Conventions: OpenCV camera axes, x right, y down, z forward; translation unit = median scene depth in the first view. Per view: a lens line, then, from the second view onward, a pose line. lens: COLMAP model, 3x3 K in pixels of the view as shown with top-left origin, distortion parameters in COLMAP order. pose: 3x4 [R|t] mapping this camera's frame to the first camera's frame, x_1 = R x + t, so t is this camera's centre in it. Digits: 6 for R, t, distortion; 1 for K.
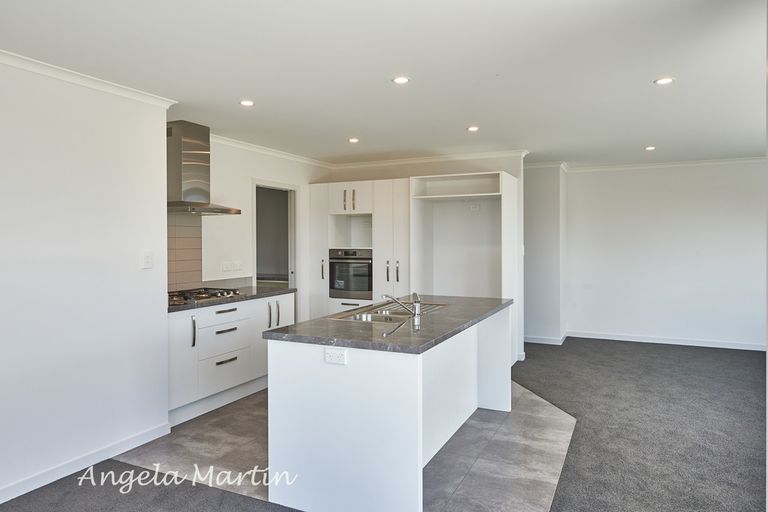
lens RADIAL K [[506.4, 0, 384.0], [0, 506.4, 256.0], [0, 0, 1]] dist [0.000244, 0.000004]
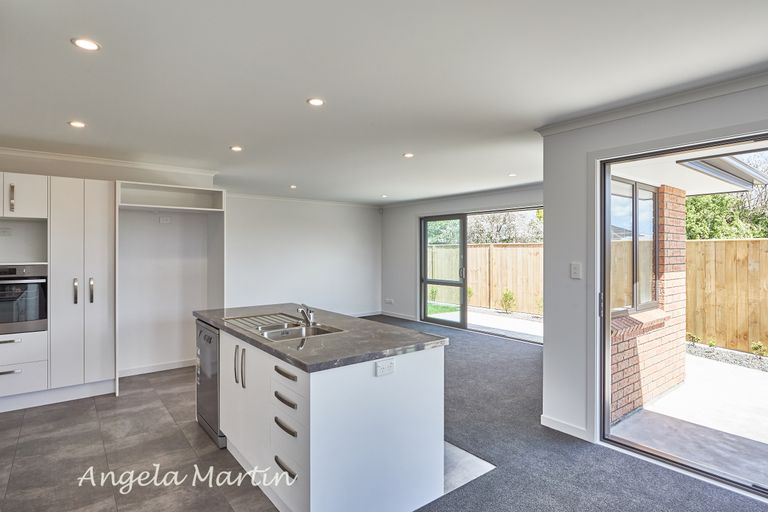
lens RADIAL K [[413.6, 0, 384.0], [0, 413.6, 256.0], [0, 0, 1]] dist [-0.000630, -0.000266]
pose [[0.438336, -0.009294, 0.898763, -0.416160], [0.025687, 0.999668, -0.002190, -0.014088], [-0.898444, 0.024046, 0.438429, 0.302663]]
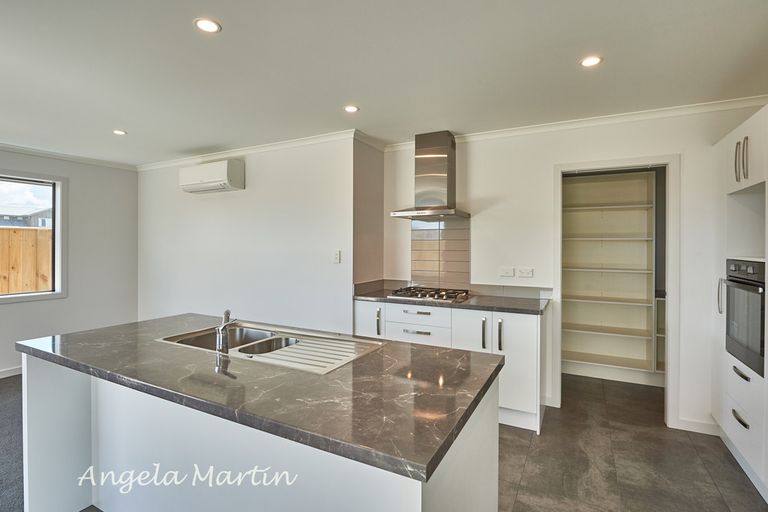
lens RADIAL K [[374.8, 0, 384.0], [0, 374.8, 256.0], [0, 0, 1]] dist [0.000680, 0.000091]
pose [[-0.040770, 0.016079, -0.999039, 0.352783], [-0.037826, 0.999129, 0.017624, -0.011168], [0.998452, 0.038508, -0.040126, 0.790558]]
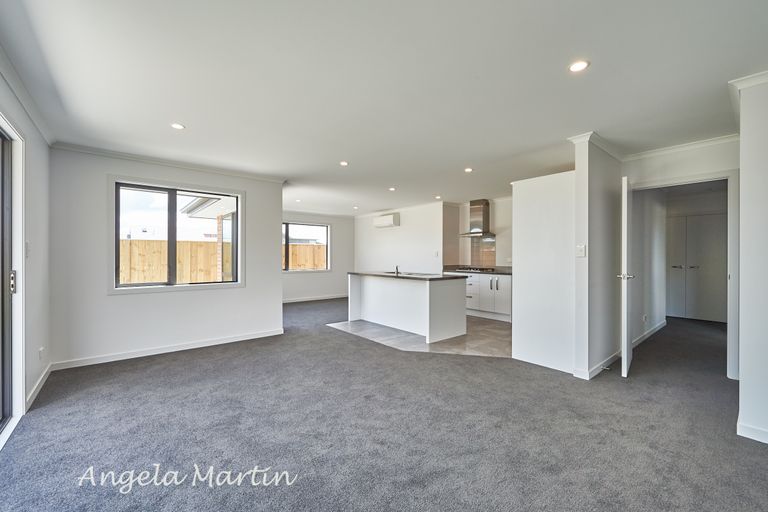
lens RADIAL K [[312.8, 0, 384.0], [0, 312.8, 256.0], [0, 0, 1]] dist [0.018467, 0.000129]
pose [[-0.412425, 0.001166, -0.910991, 1.017585], [-0.031647, 0.999377, 0.015606, 0.000004], [0.910442, 0.035267, -0.412131, 1.034084]]
